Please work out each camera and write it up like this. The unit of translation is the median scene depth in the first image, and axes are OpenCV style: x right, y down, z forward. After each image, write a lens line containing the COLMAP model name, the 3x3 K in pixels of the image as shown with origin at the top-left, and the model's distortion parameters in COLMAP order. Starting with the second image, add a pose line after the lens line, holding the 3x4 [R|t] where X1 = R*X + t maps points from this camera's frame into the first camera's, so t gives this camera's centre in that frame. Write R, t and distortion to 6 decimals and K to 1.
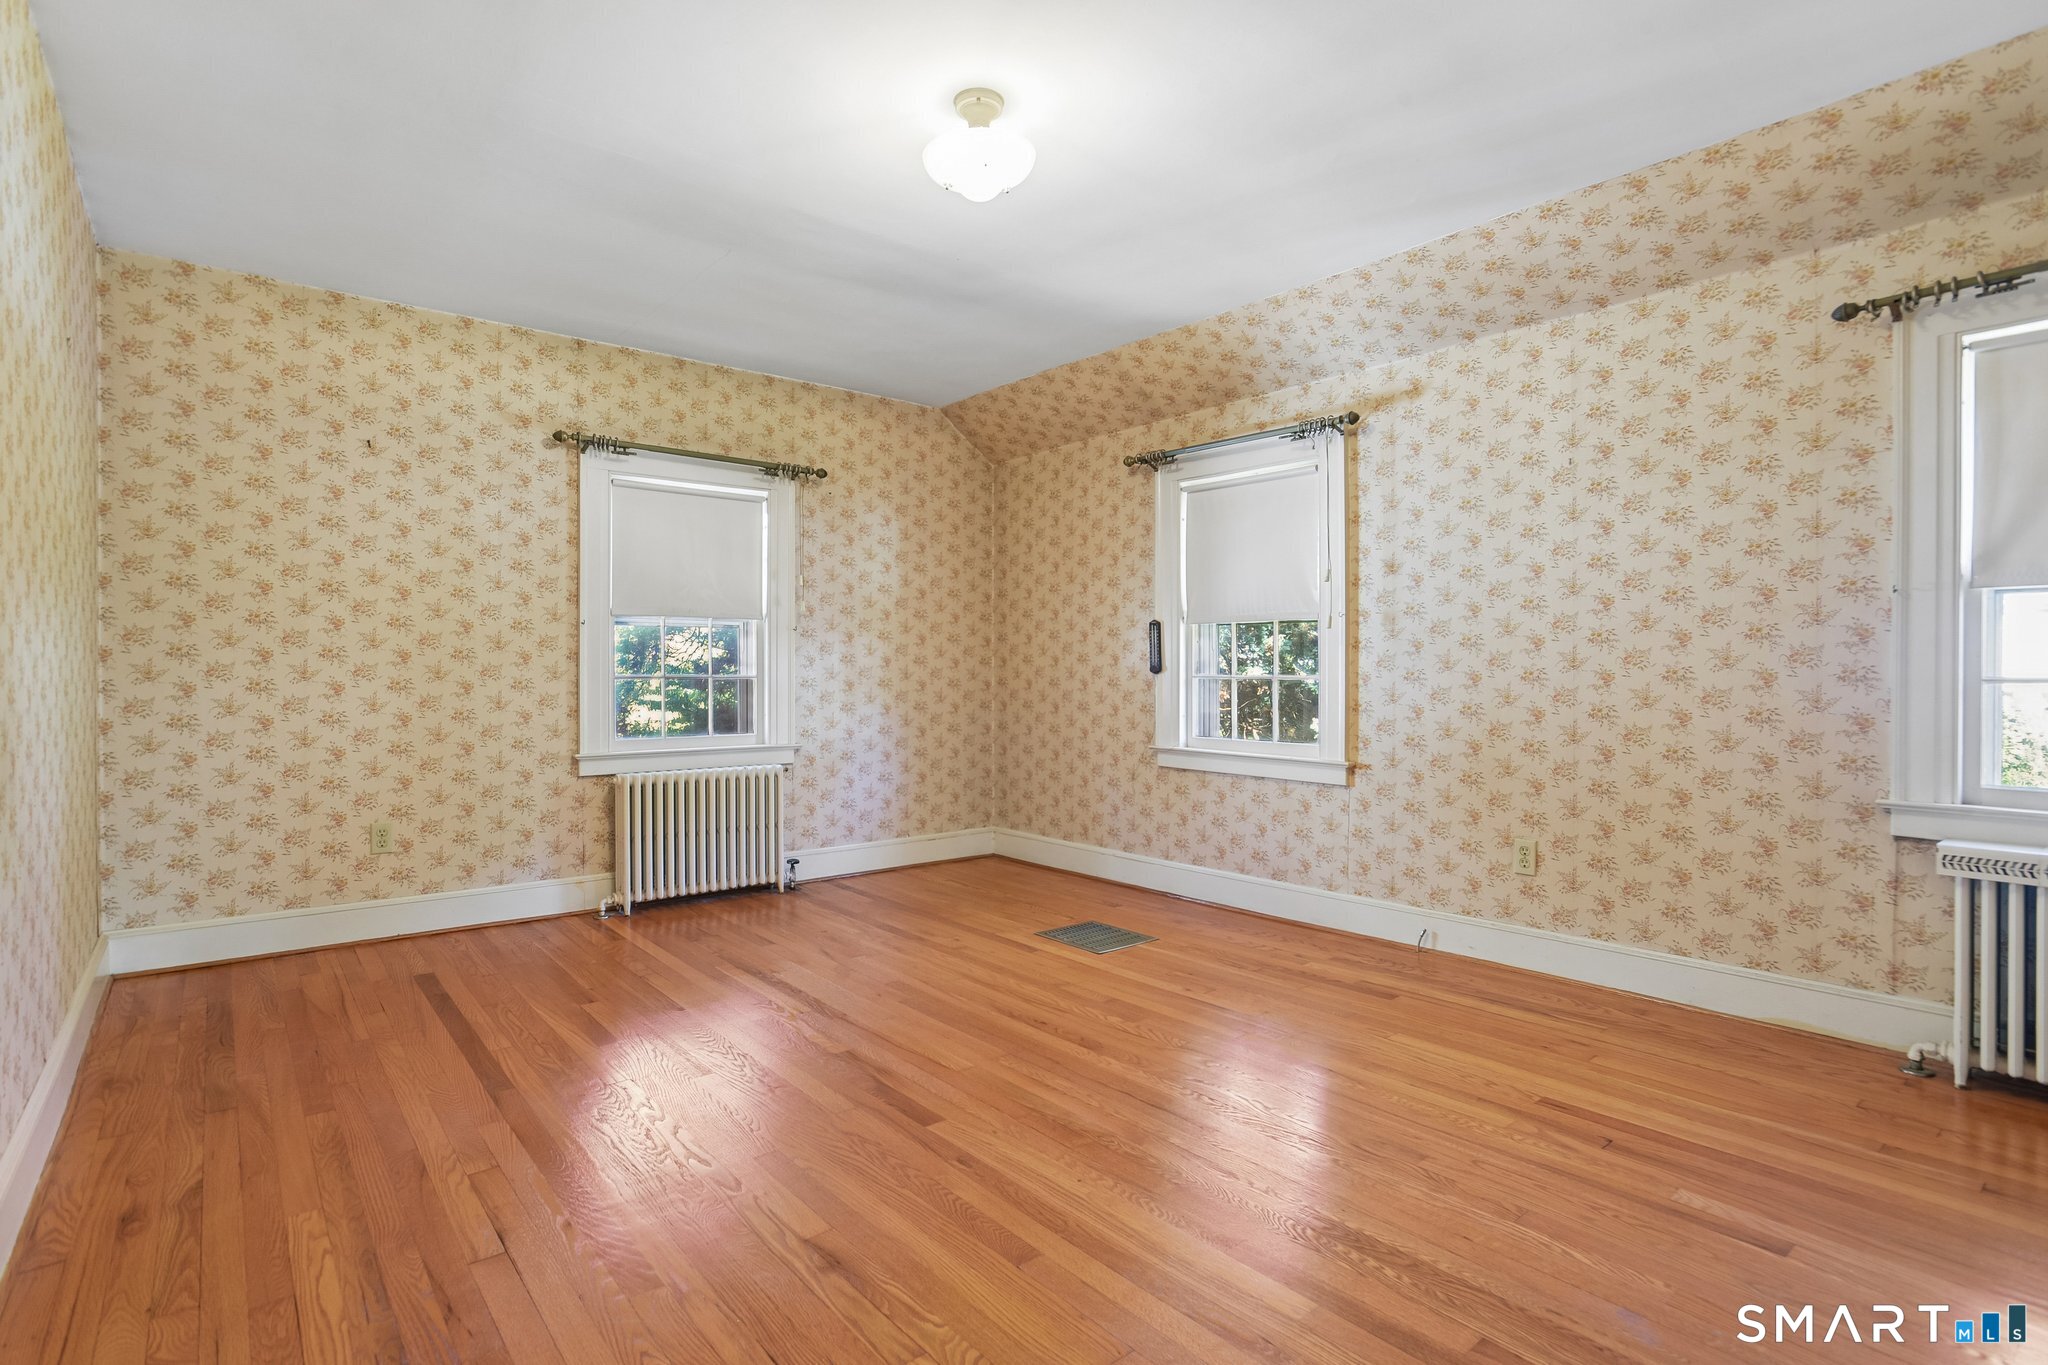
lens RADIAL K [[1004.4, 0, 1024.0], [0, 1004.4, 682.5], [0, 0, 1]] dist [-0.058153, 0.029033]
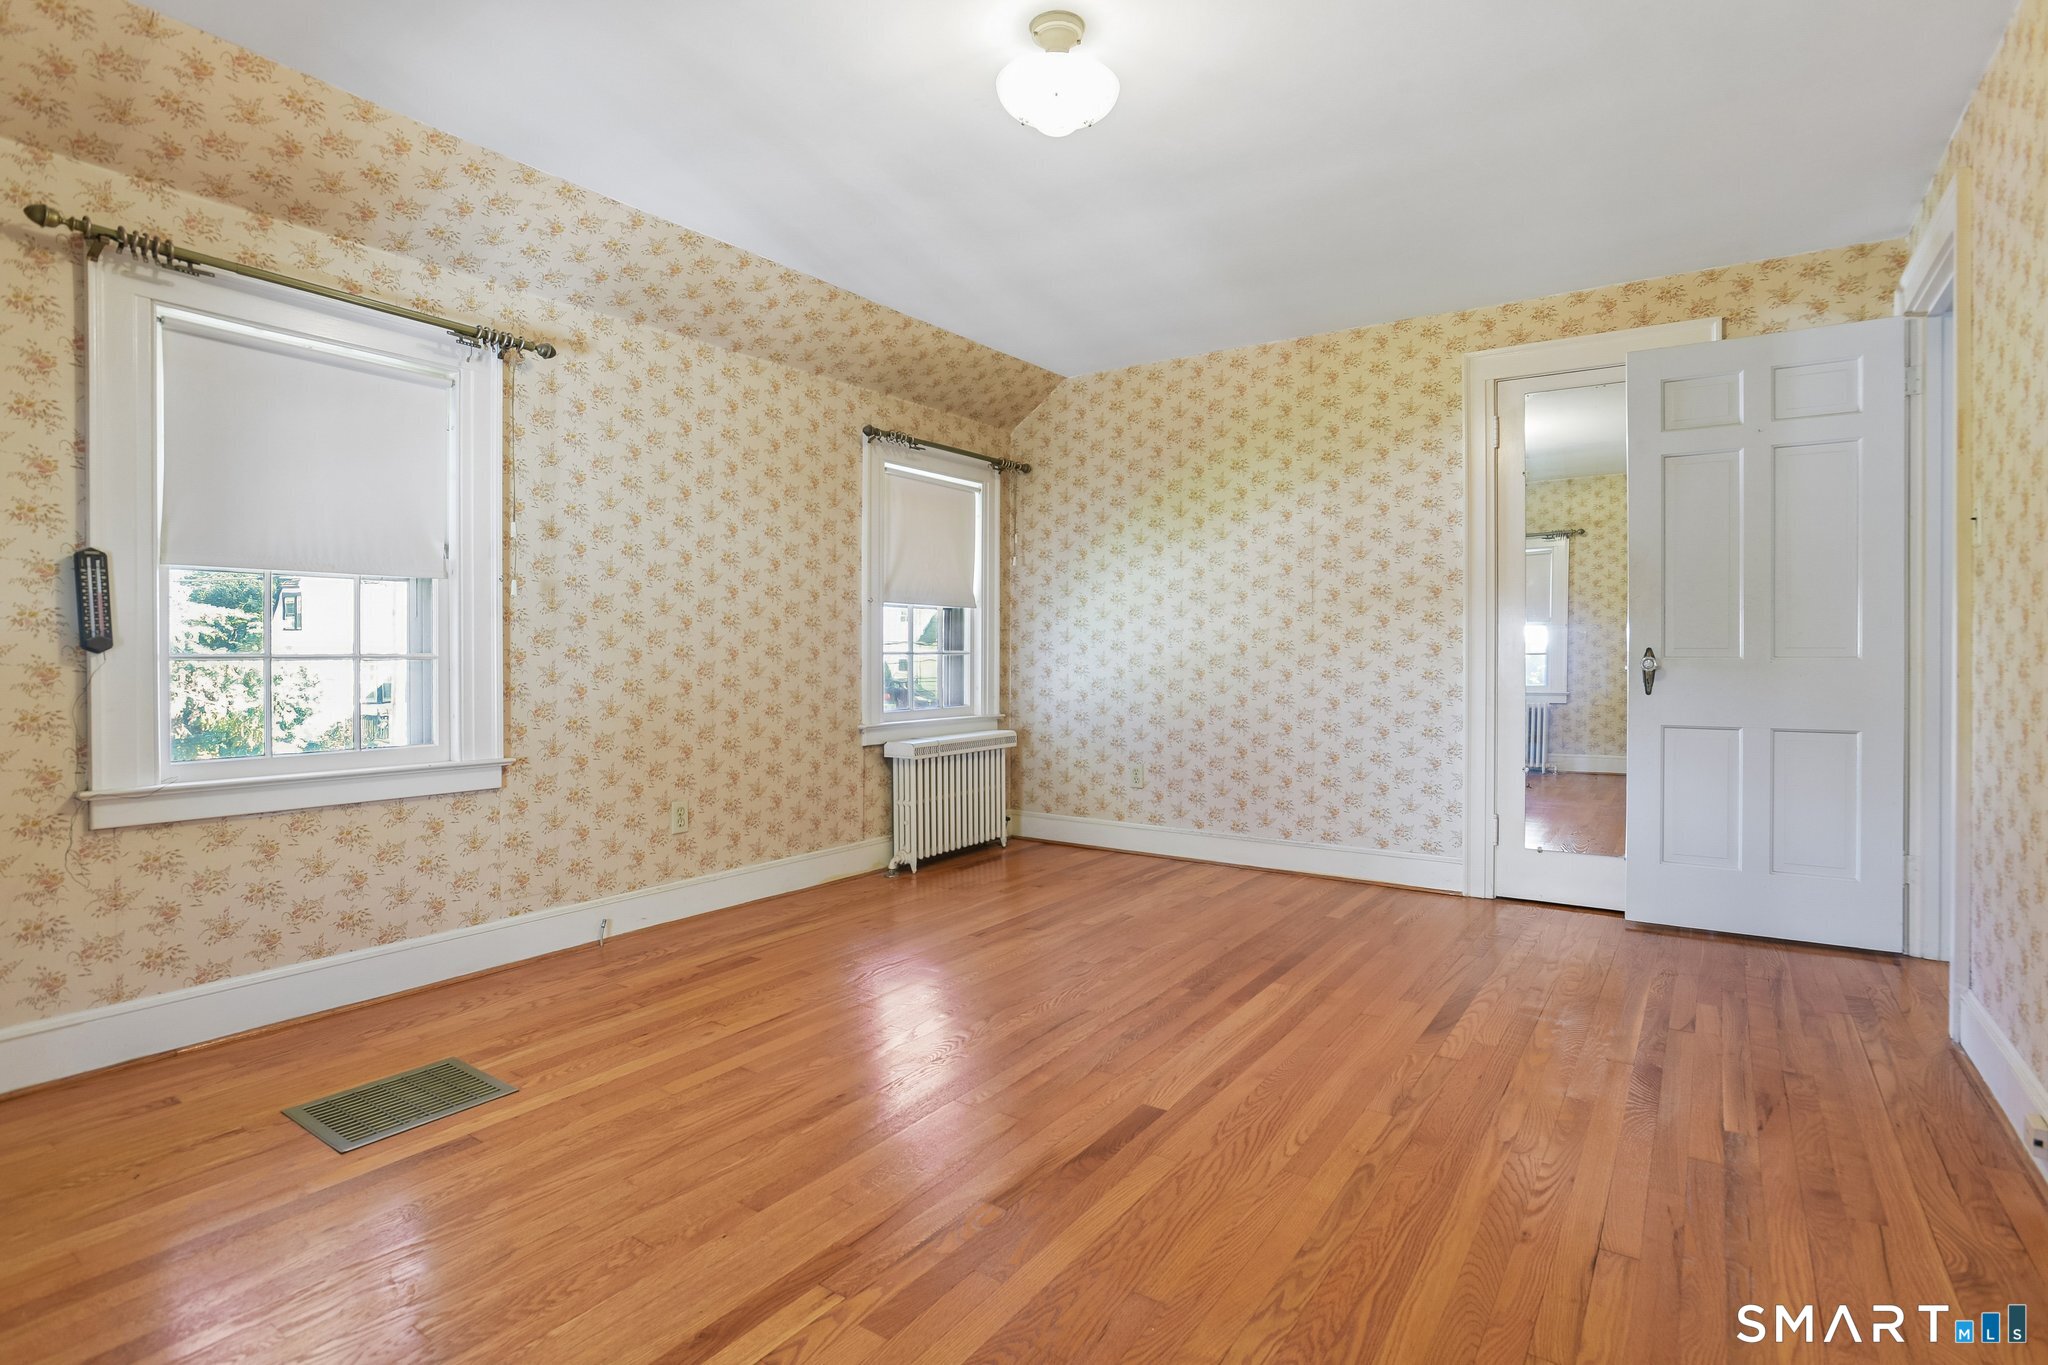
lens RADIAL K [[1019.8, 0, 1021.5], [0, 1019.8, 667.6], [0, 0, 1]] dist [-0.059024, 0.027222]
pose [[-0.269788, -0.015362, 0.962797, -0.630152], [0.011846, 0.999744, 0.019271, -0.006539], [-0.962847, 0.016604, -0.269537, 0.871091]]
